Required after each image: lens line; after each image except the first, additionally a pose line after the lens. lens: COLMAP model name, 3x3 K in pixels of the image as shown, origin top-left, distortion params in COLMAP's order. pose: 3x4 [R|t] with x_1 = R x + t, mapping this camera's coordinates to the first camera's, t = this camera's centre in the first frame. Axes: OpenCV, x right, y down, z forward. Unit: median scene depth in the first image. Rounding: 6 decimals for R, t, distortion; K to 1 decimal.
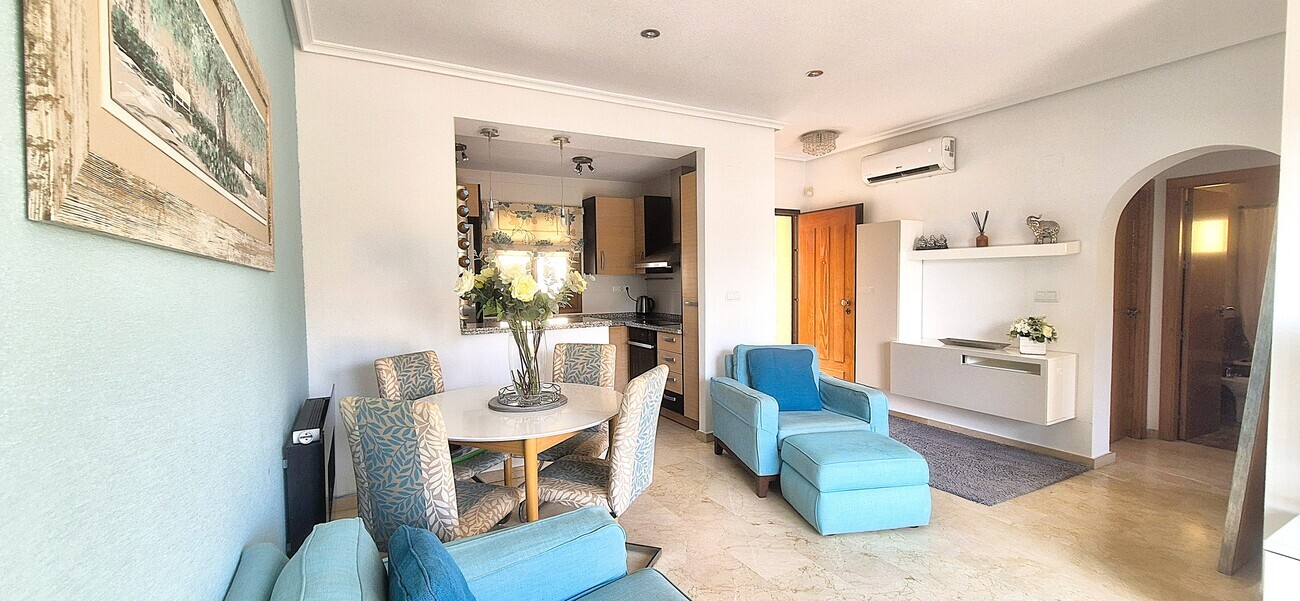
lens RADIAL K [[533.4, 0, 654.2], [0, 533.4, 302.6], [0, 0, 1]] dist [-0.000281, 0.000297]
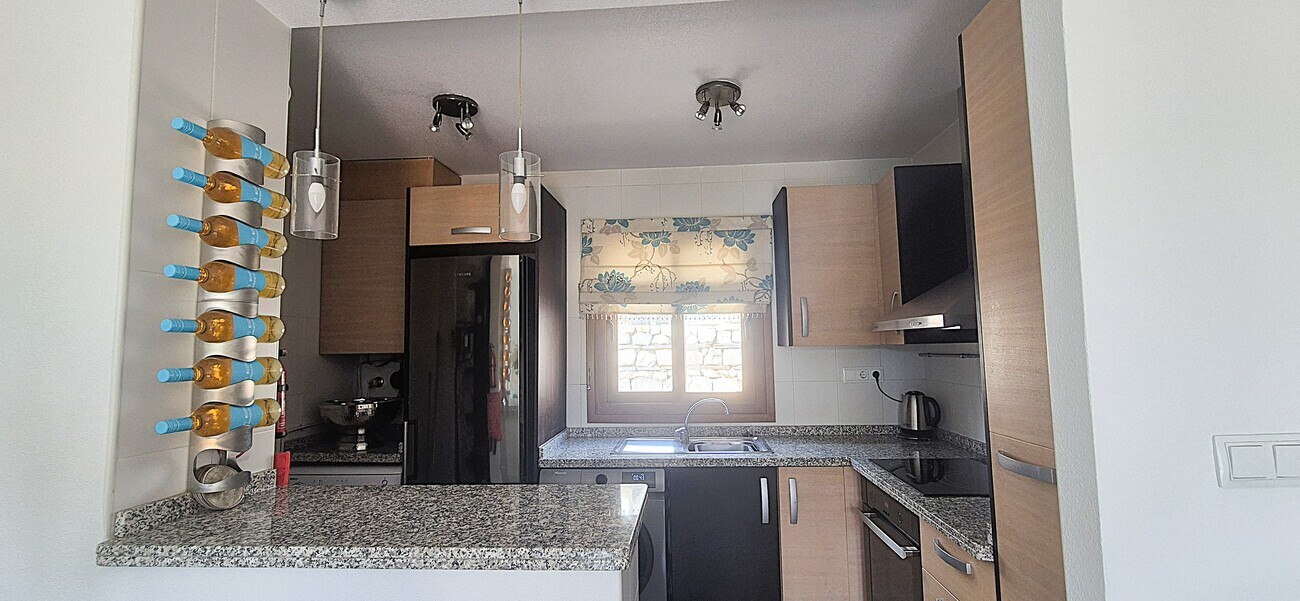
lens RADIAL K [[533.4, 0, 654.2], [0, 533.4, 302.6], [0, 0, 1]] dist [-0.000281, 0.000297]
pose [[0.837614, -0.046904, -0.544246, 0.051845], [-0.017251, 0.993539, -0.112174, -0.036983], [0.545990, 0.103347, 0.831393, 0.551340]]
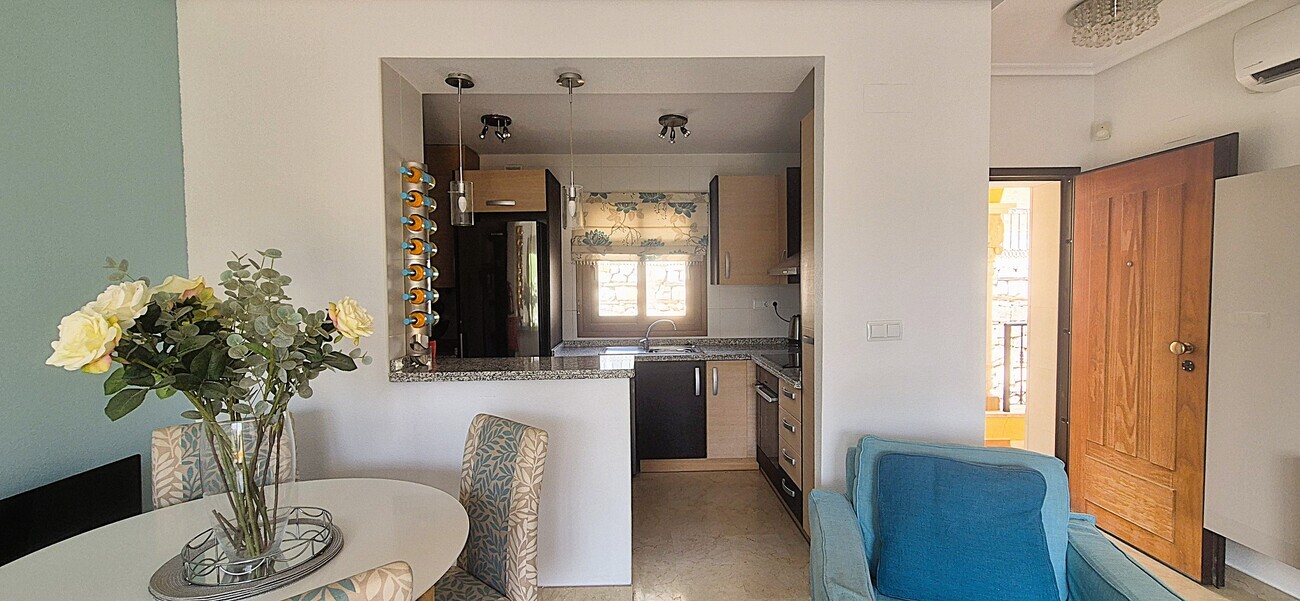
lens RADIAL K [[533.4, 0, 654.2], [0, 533.4, 302.6], [0, 0, 1]] dist [-0.000281, 0.000297]
pose [[0.885926, 0.019809, -0.463403, 0.152218], [-0.020667, 0.999781, 0.003228, -0.030034], [0.463366, 0.006717, 0.886142, 0.338657]]
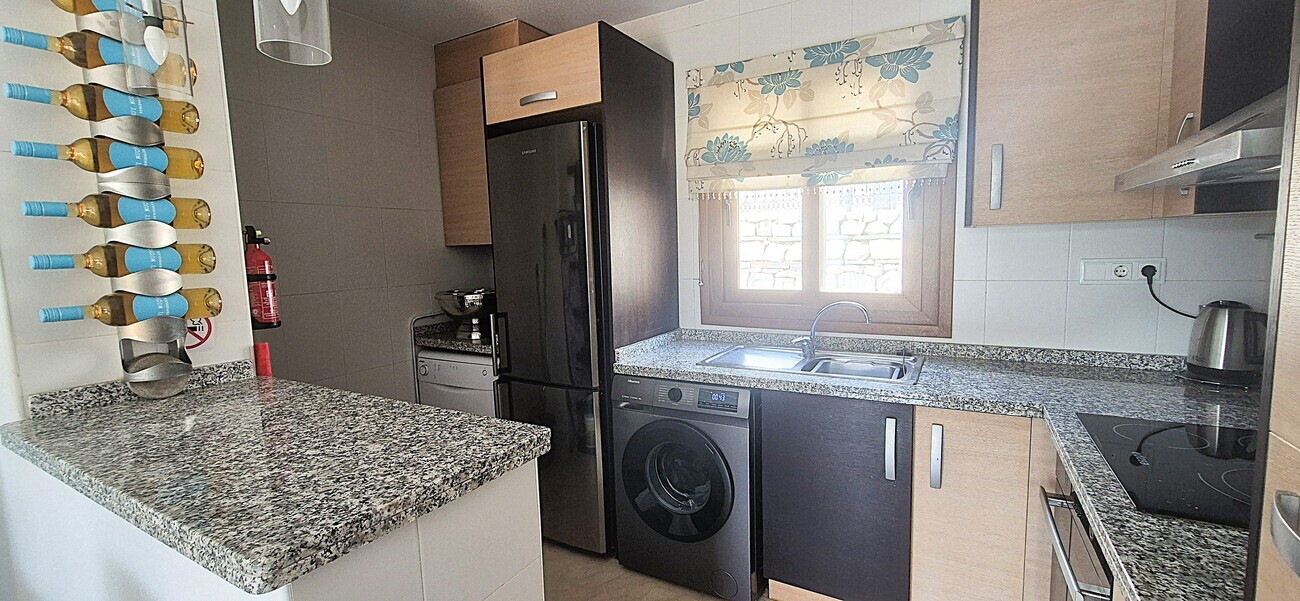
lens RADIAL K [[533.4, 0, 654.2], [0, 533.4, 302.6], [0, 0, 1]] dist [-0.000281, 0.000297]
pose [[0.513917, 0.086063, -0.853512, 0.064455], [-0.014495, 0.995684, 0.091671, -0.035281], [0.857718, -0.034740, 0.512946, 0.711629]]
